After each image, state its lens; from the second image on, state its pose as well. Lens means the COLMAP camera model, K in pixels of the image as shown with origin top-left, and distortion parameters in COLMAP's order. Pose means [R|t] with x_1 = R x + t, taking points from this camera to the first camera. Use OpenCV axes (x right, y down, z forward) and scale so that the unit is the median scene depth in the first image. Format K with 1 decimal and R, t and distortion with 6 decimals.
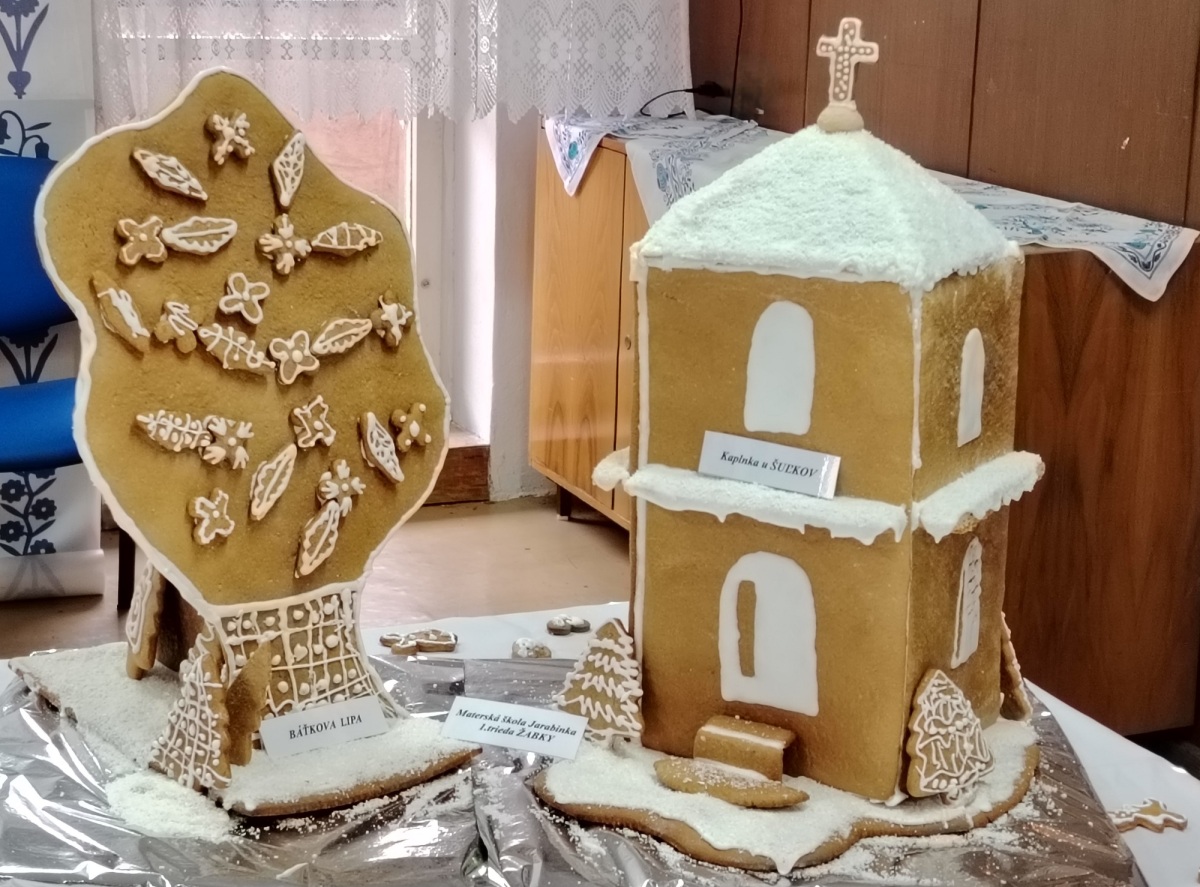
lens RADIAL K [[2317.1, 0, 600.0], [0, 2317.1, 443.5], [0, 0, 1]] dist [0.196290, -0.029821]
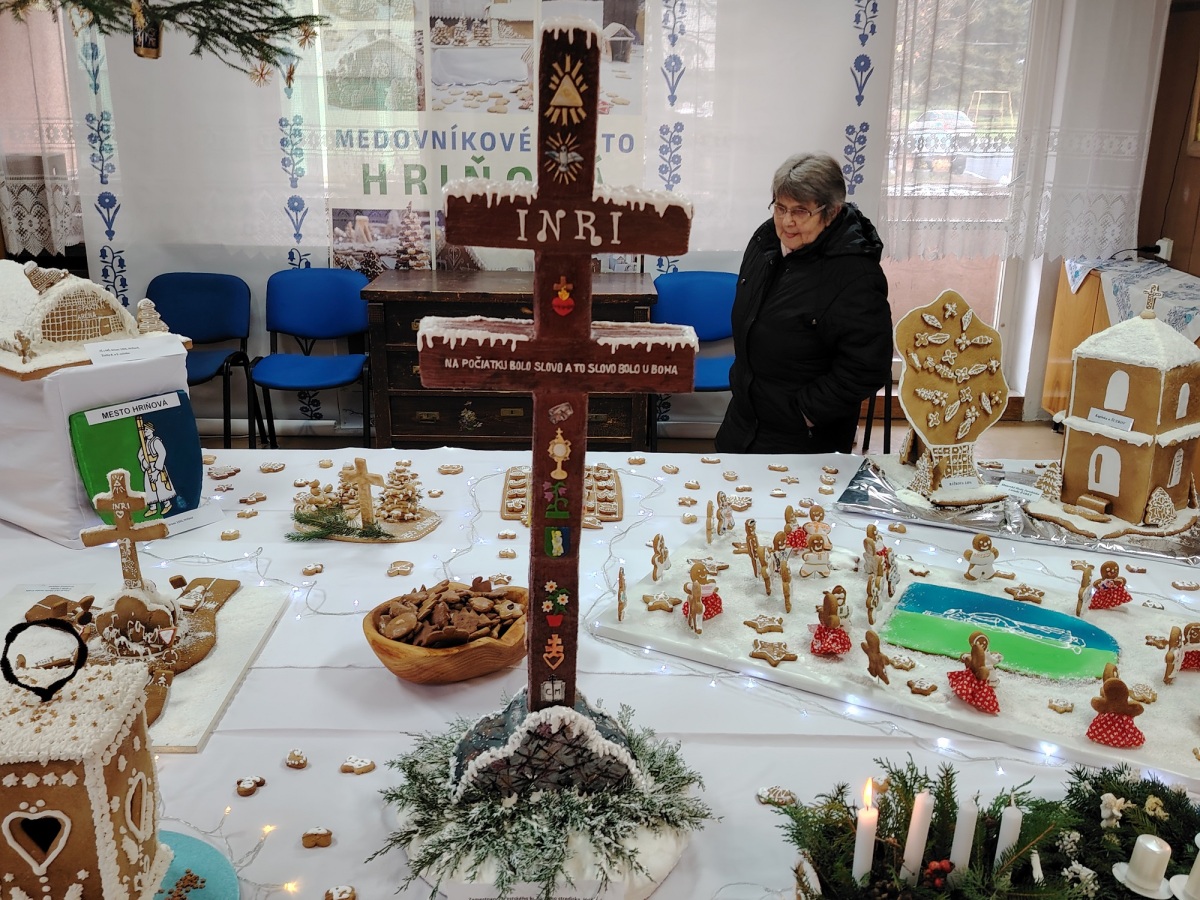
lens RADIAL K [[1157.3, 0, 600.0], [0, 1157.3, 450.0], [0, 0, 1]] dist [0.150403, -0.332615]
pose [[0.919119, 0.104334, -0.379915, 0.044777], [-0.079361, 0.993561, 0.080859, -0.024773], [0.385905, -0.044168, 0.921480, -0.804399]]
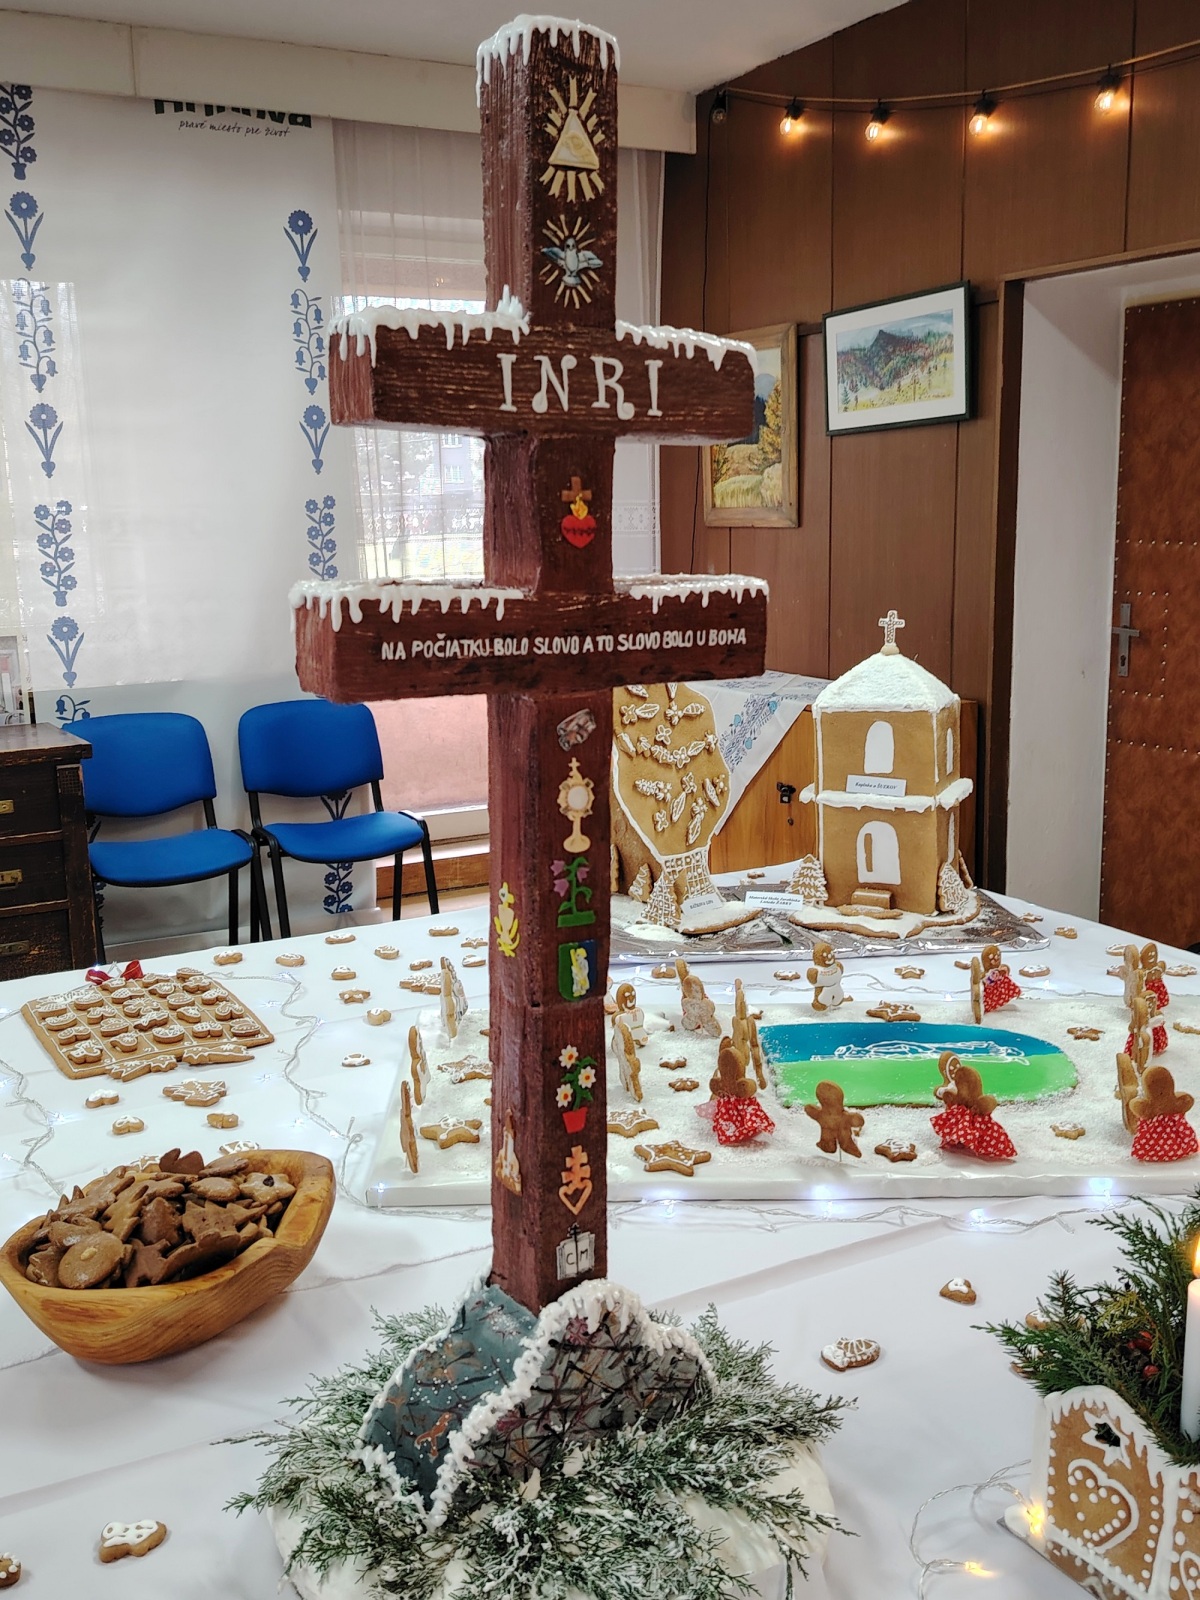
lens RADIAL K [[1543.0, 0, 600.0], [0, 1543.0, 800.0], [0, 0, 1]] dist [0.150403, -0.332615]
pose [[0.994701, -0.066115, 0.078734, -0.356725], [0.069844, 0.996516, -0.045584, 0.079501], [-0.075446, 0.050842, 0.995853, -0.657488]]
